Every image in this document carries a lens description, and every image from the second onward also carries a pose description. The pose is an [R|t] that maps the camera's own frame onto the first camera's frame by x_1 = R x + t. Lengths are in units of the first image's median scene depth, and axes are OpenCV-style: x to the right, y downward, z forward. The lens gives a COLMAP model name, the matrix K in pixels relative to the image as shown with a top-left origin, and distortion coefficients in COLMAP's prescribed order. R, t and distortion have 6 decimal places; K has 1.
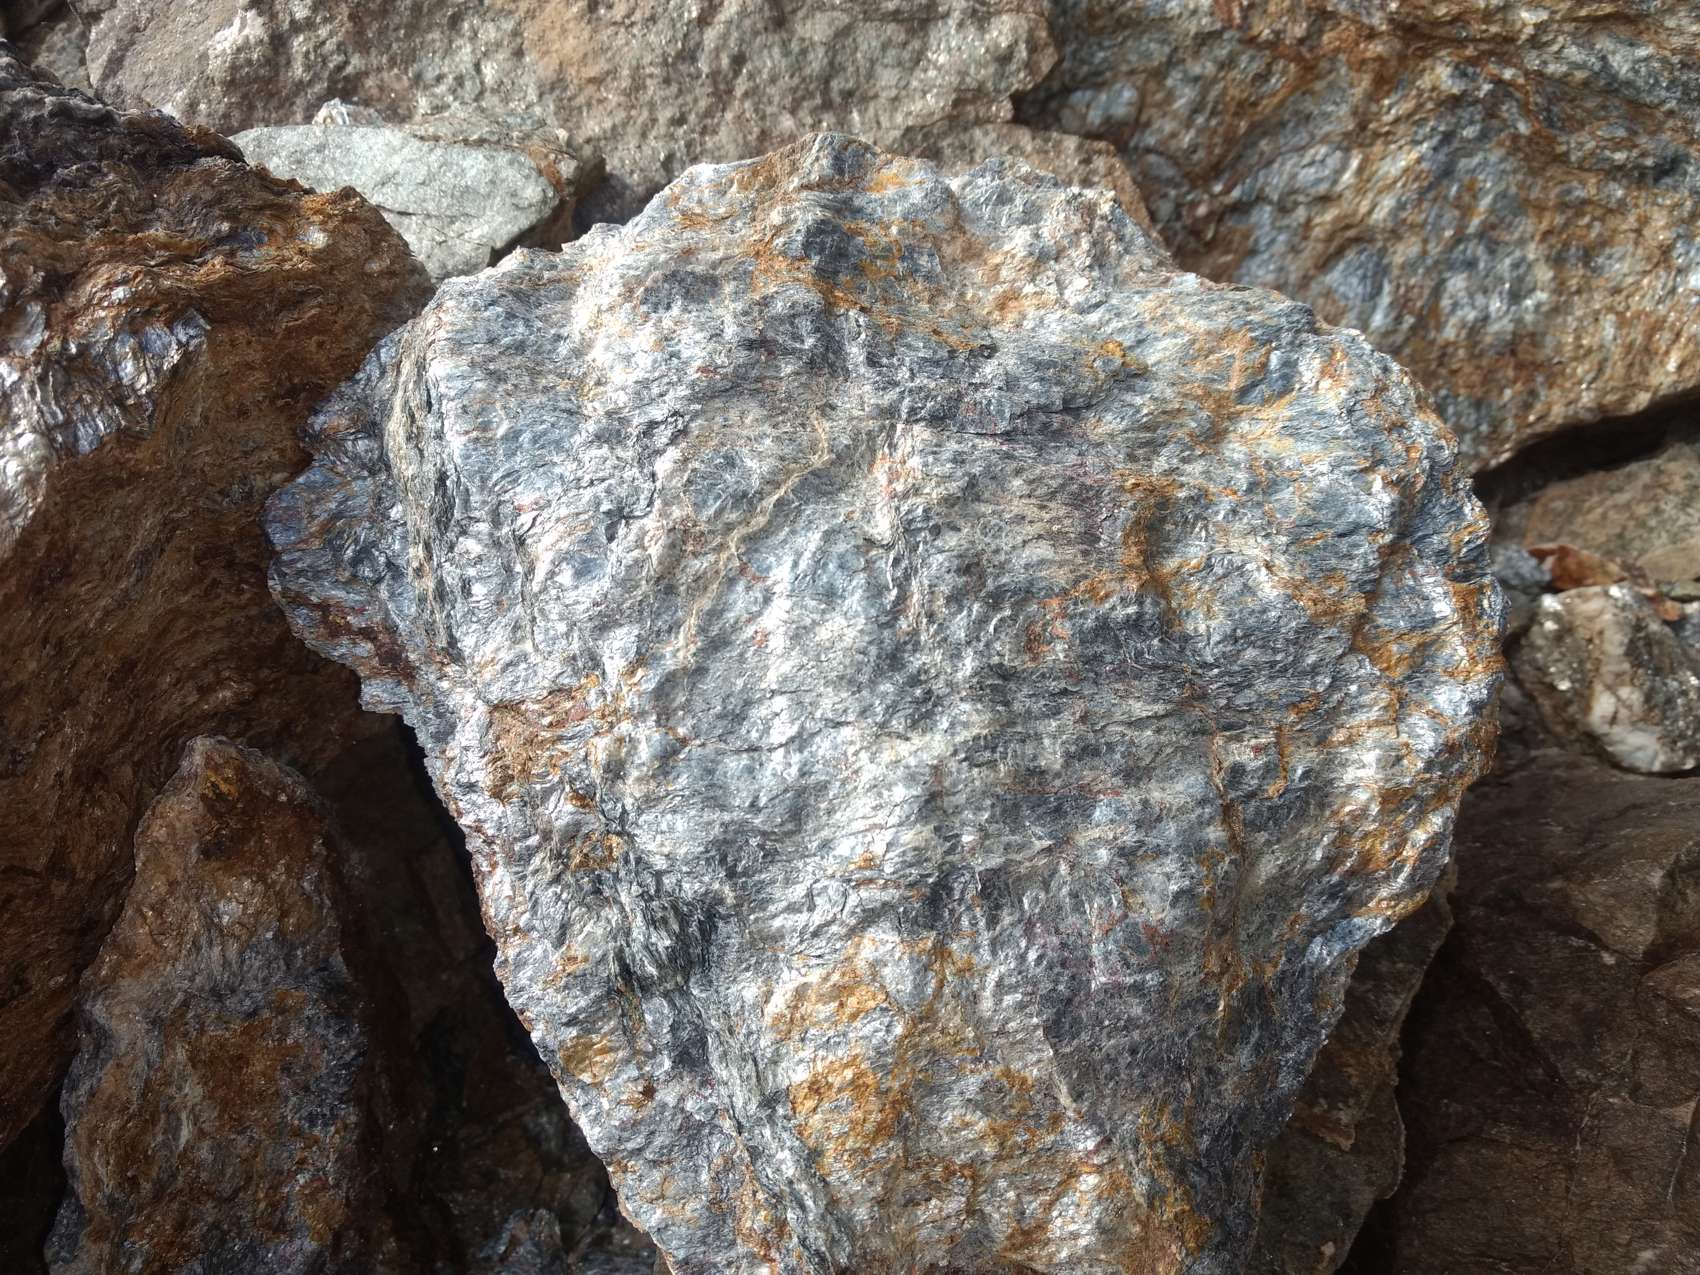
lens RADIAL K [[1329.6, 0, 852.7], [0, 1329.6, 625.3], [0, 0, 1]] dist [0.018725, 0.024299]
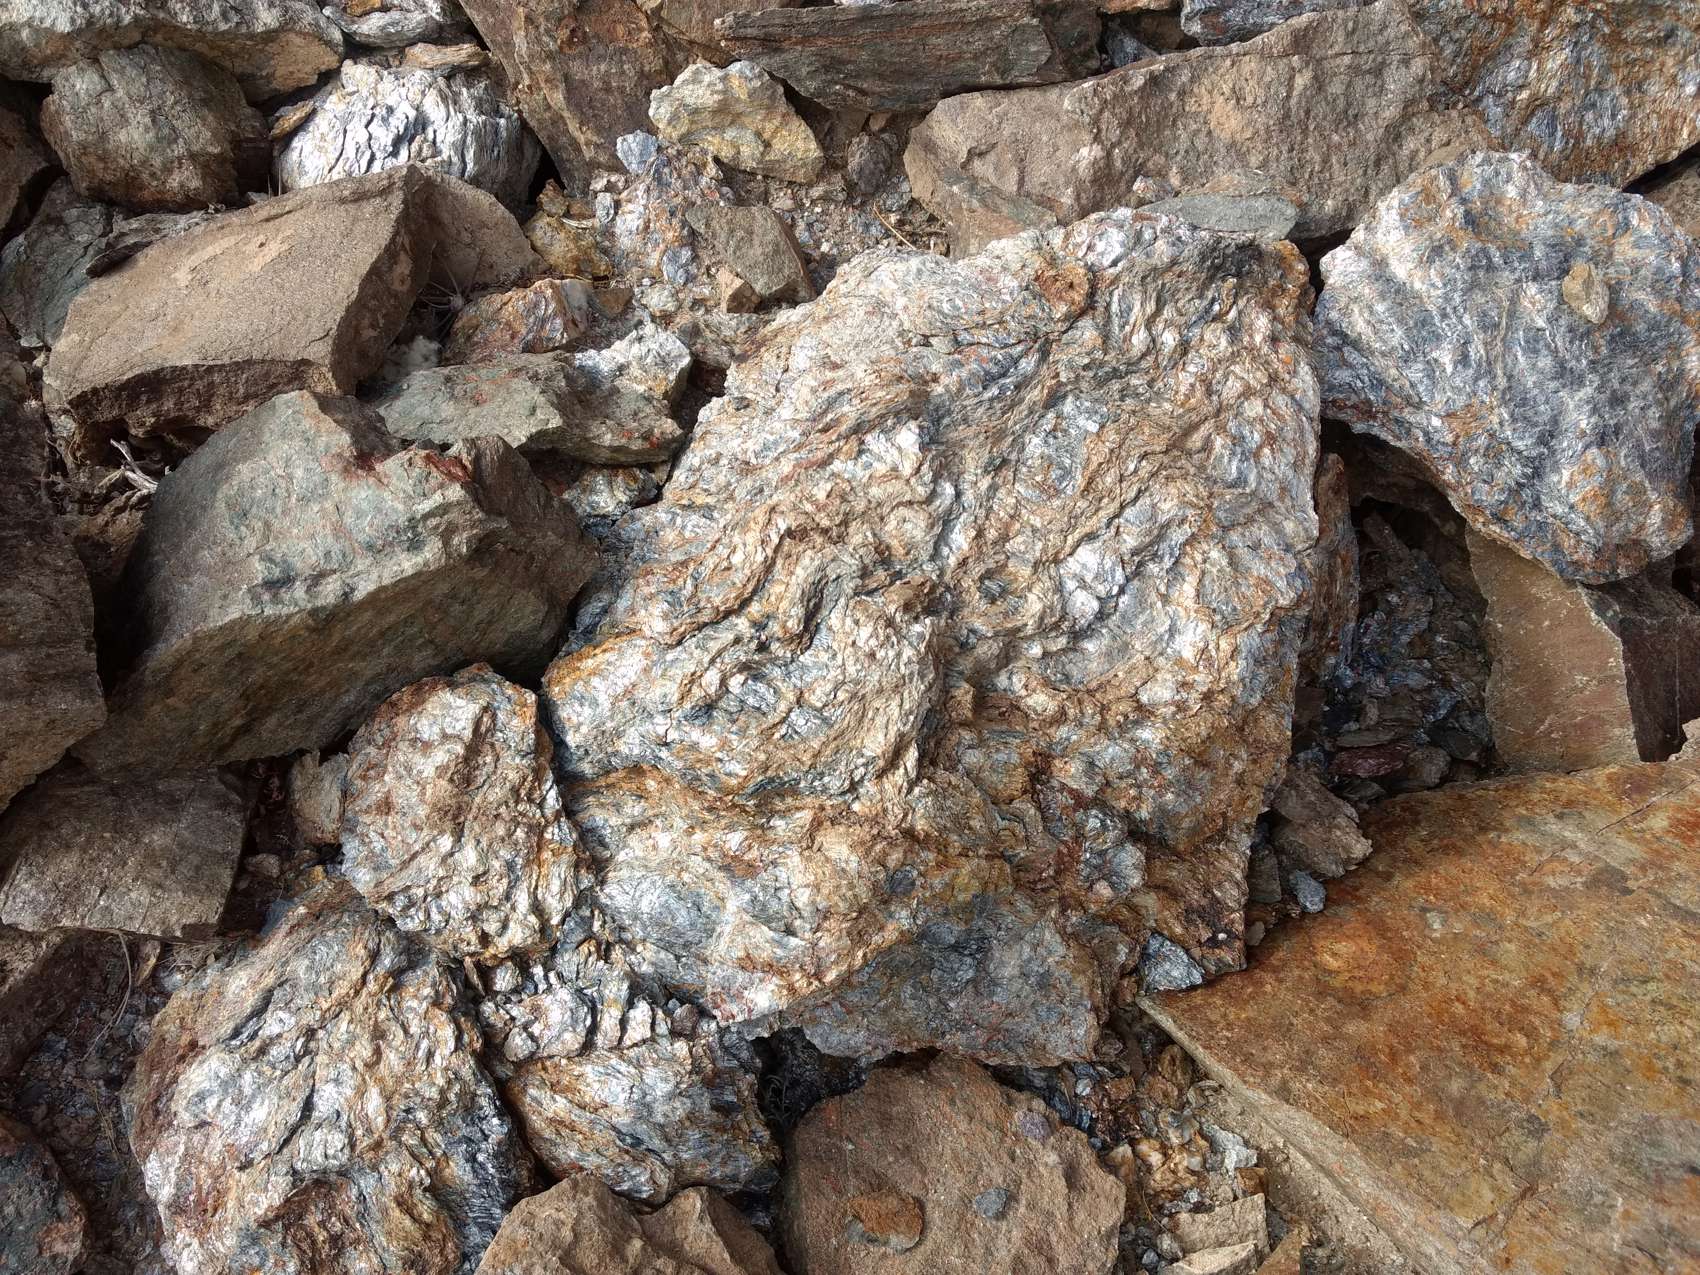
lens RADIAL K [[1329.6, 0, 879.0], [0, 1329.6, 597.1], [0, 0, 1]] dist [0.018725, 0.024299]
pose [[0.955525, -0.269850, 0.118965, -1.789138], [0.239567, 0.945506, 0.220512, -0.479083], [-0.171988, -0.182204, 0.968102, -1.630729]]
